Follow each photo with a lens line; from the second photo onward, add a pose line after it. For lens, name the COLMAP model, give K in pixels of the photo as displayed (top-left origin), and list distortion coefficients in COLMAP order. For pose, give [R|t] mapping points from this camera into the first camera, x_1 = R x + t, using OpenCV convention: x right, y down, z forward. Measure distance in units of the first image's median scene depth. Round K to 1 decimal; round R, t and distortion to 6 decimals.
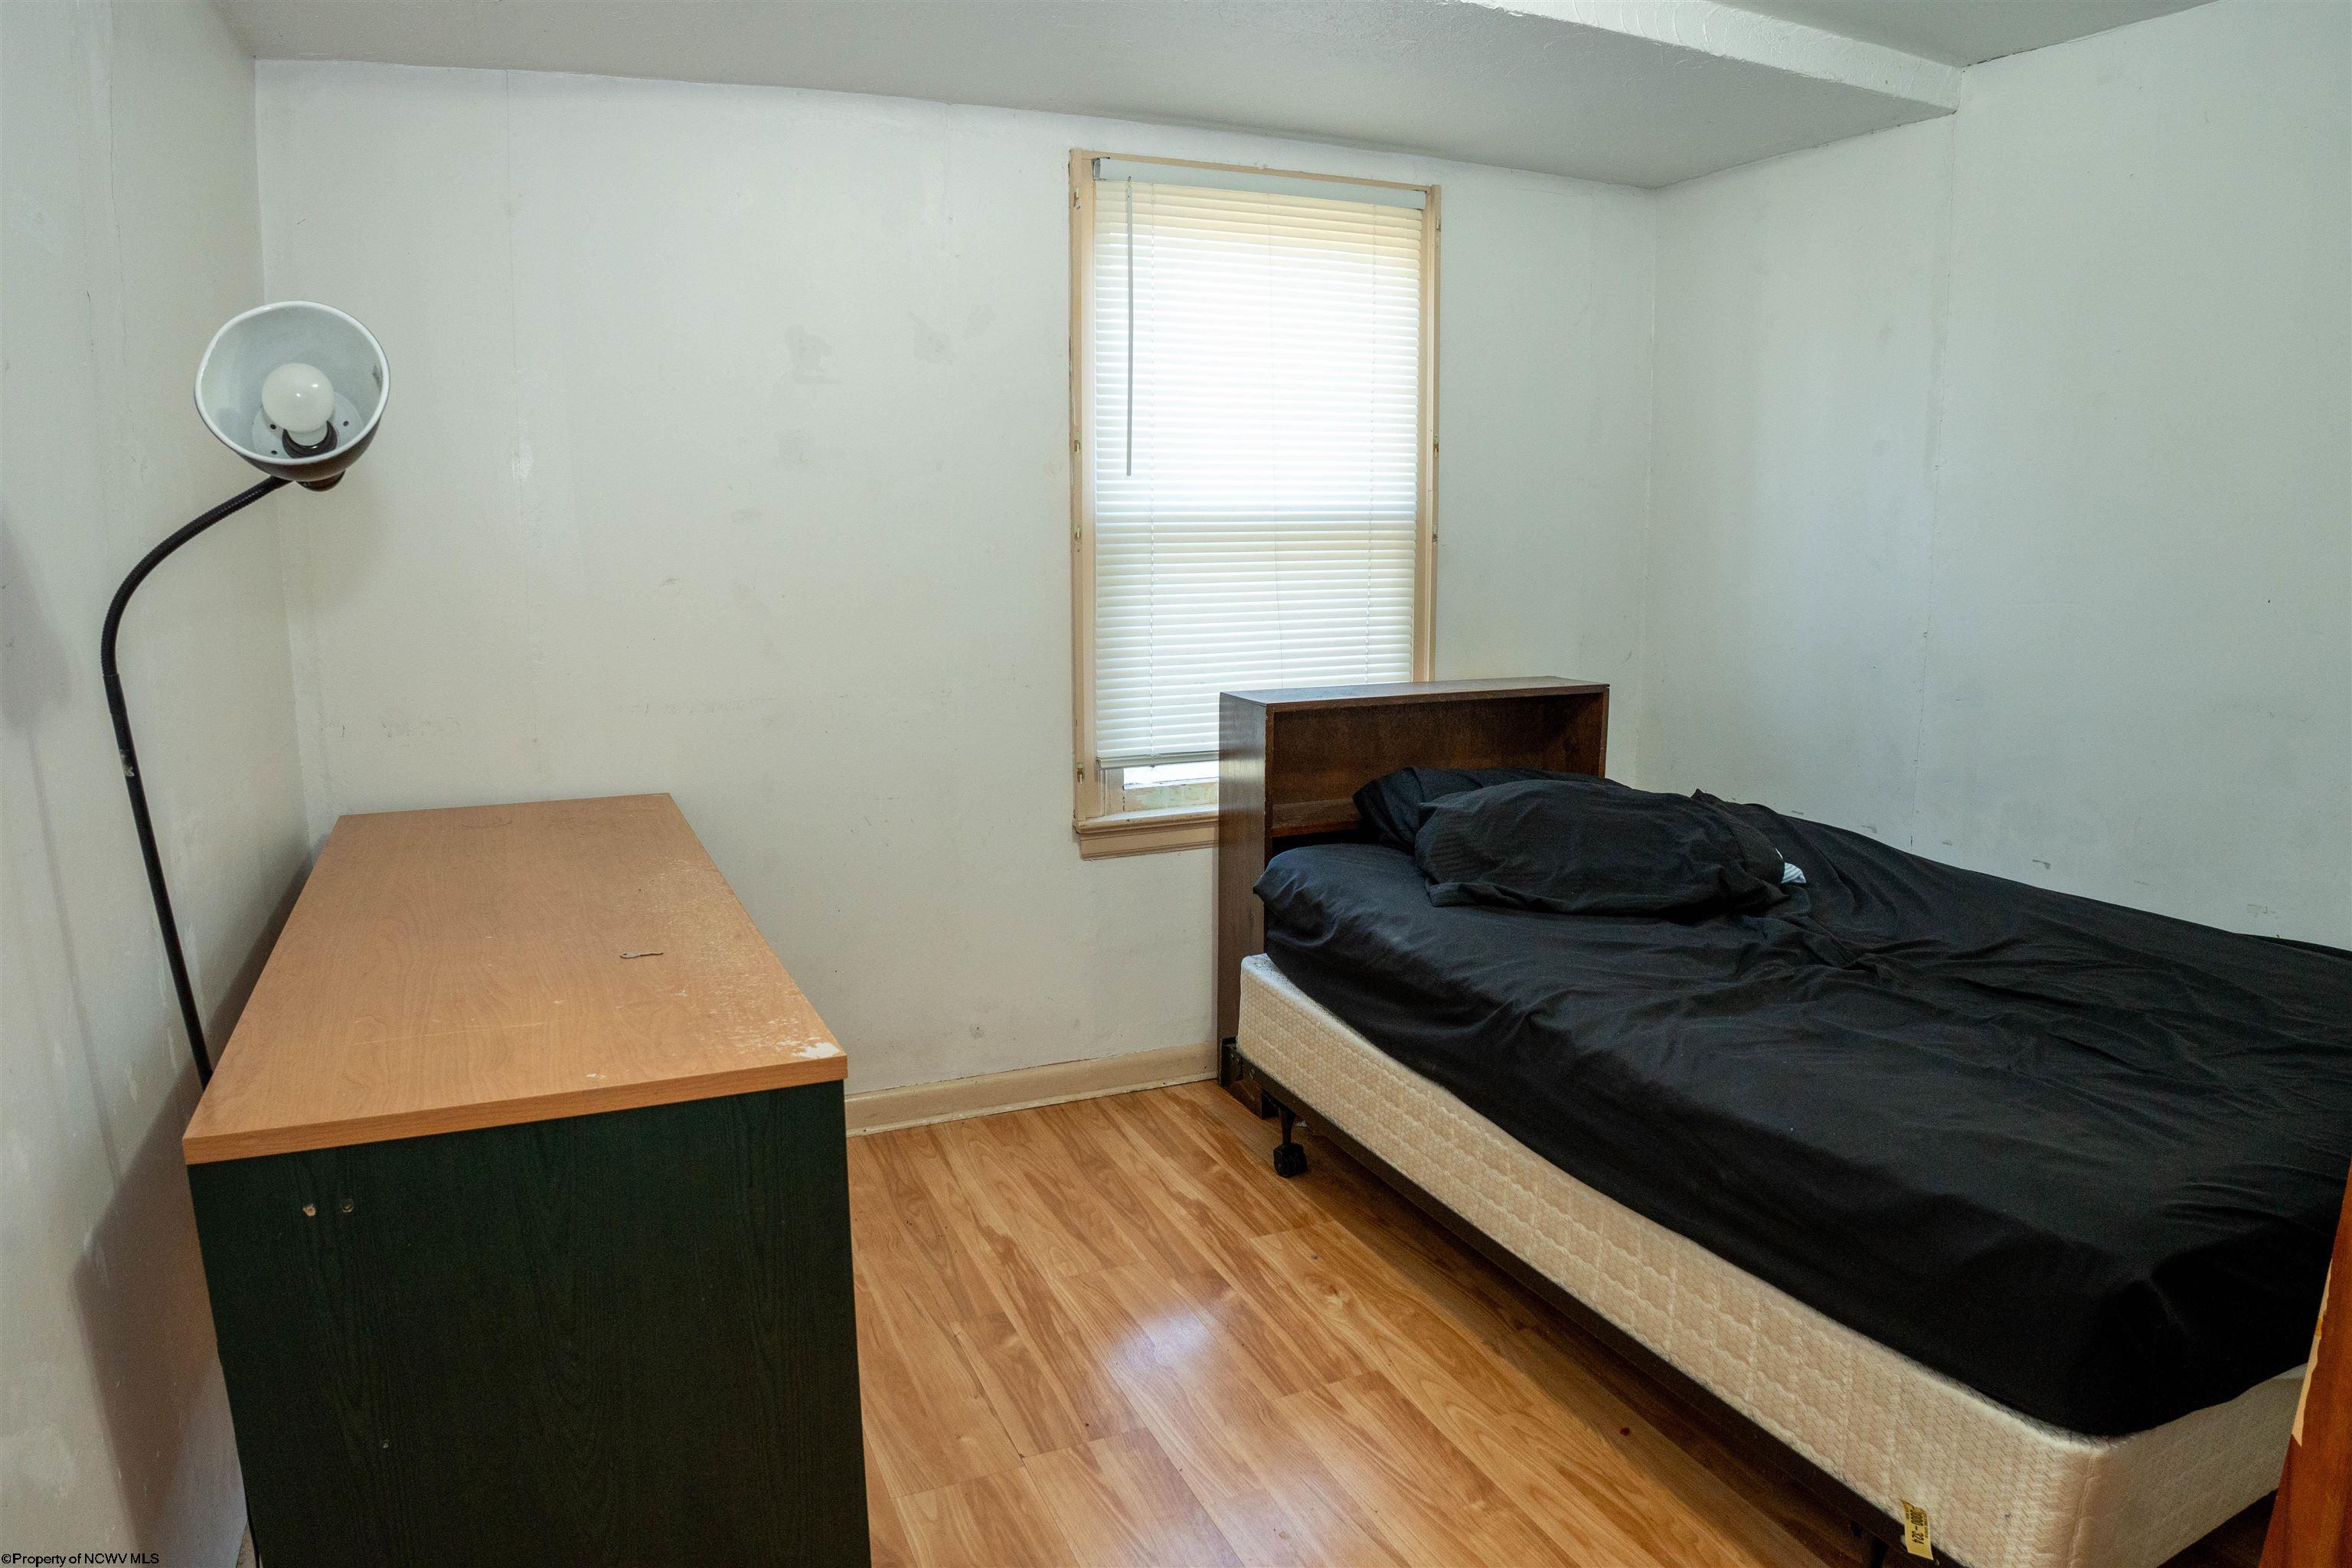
lens RADIAL K [[1457.3, 0, 1176.0], [0, 1457.3, 784.0], [0, 0, 1]] dist [-0.152515, 0.047501]
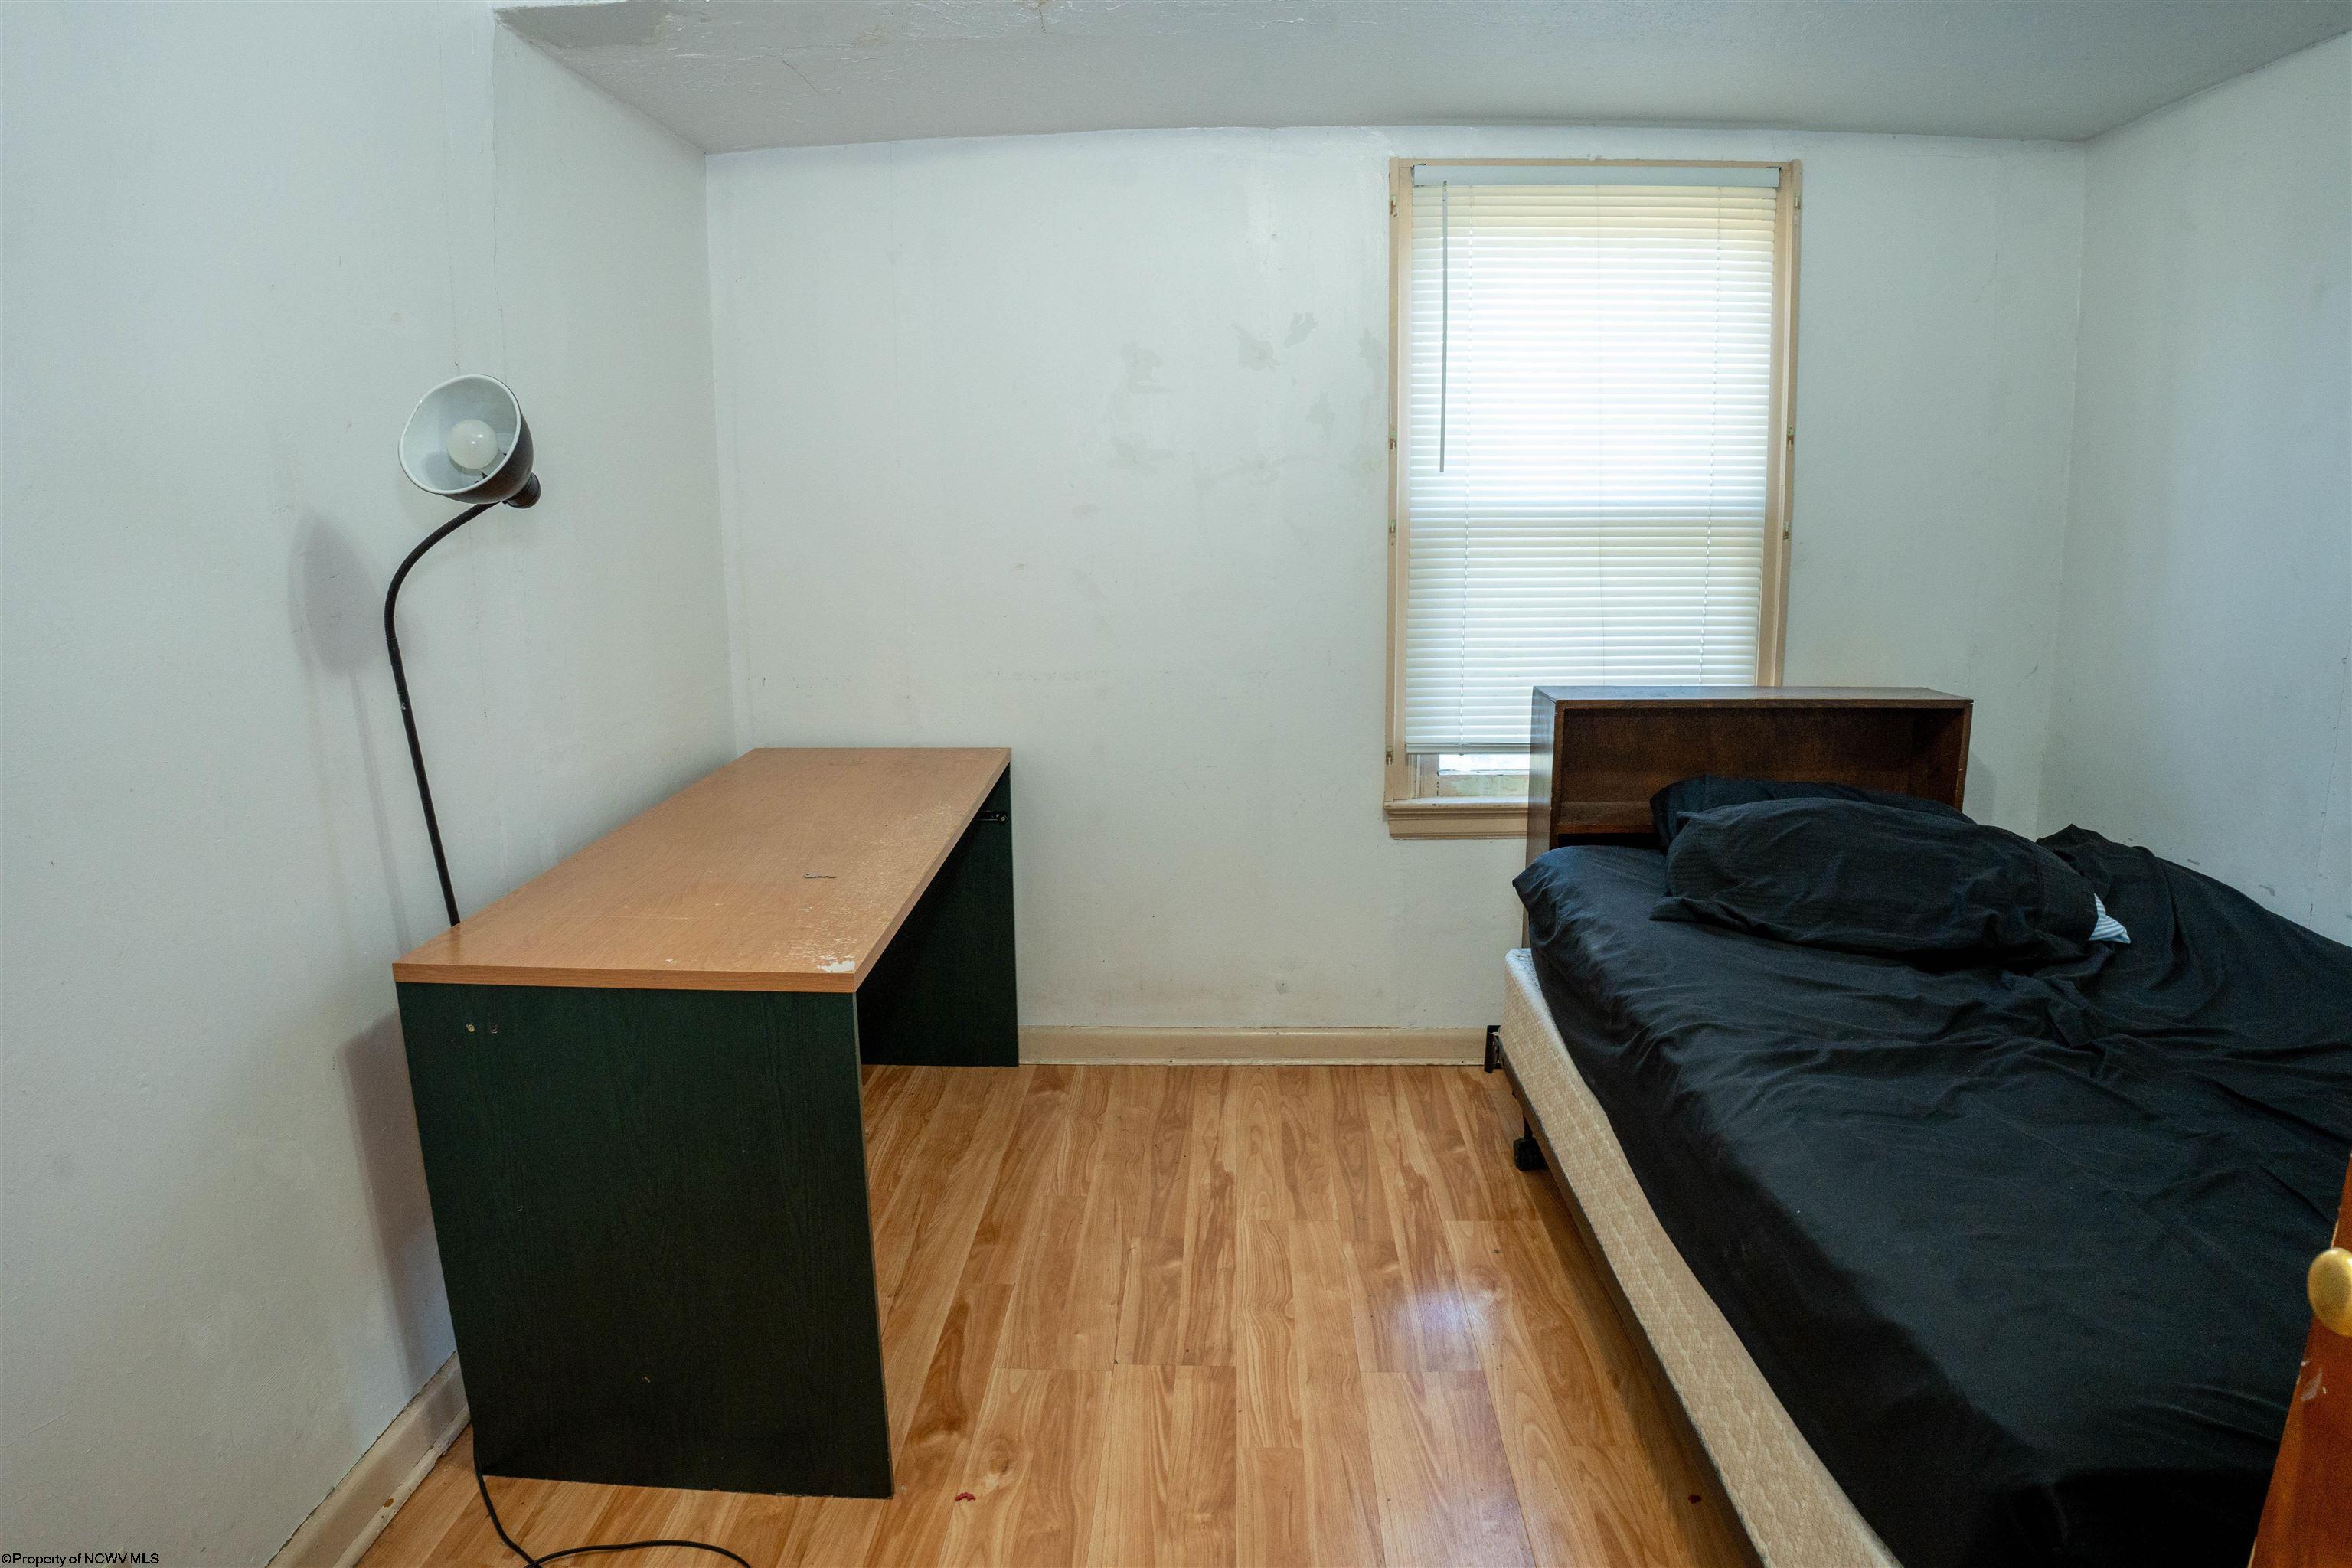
lens RADIAL K [[1369.3, 0, 1176.0], [0, 1369.3, 784.0], [0, 0, 1]] dist [-0.146446, 0.037563]
pose [[0.894468, 0.078641, -0.440162, 0.256144], [-0.068985, 0.996897, 0.037922, -0.015713], [0.441778, -0.003555, 0.897117, 0.053773]]
